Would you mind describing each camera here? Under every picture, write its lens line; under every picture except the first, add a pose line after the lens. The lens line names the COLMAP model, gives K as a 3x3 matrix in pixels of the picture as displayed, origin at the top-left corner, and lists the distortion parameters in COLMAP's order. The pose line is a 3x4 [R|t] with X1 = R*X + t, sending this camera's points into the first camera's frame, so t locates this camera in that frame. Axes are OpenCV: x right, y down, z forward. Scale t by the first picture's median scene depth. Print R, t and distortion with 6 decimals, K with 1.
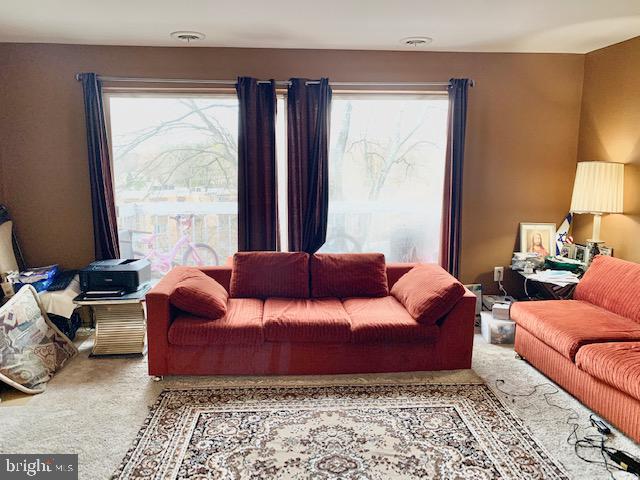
lens RADIAL K [[492.4, 0, 324.1], [0, 492.4, 236.6], [0, 0, 1]] dist [0.048389, -0.061237]
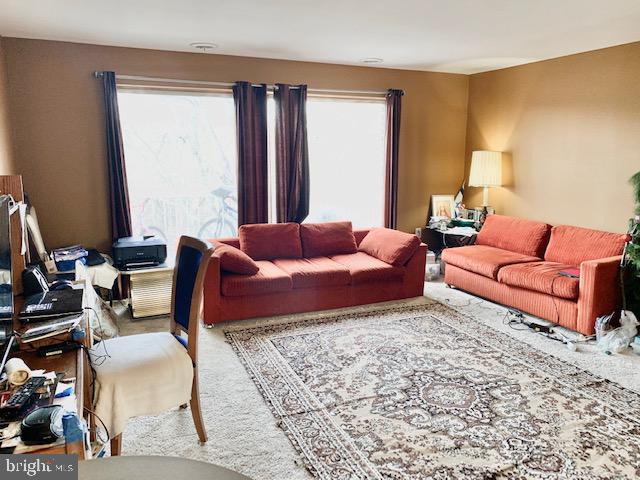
lens RADIAL K [[492.4, 0, 316.3], [0, 492.4, 244.2], [0, 0, 1]] dist [0.048389, -0.061237]
pose [[0.942656, -0.061690, 0.328015, -0.411693], [0.048210, 0.997631, 0.049076, 0.027690], [-0.330265, -0.030448, 0.943397, -0.223449]]
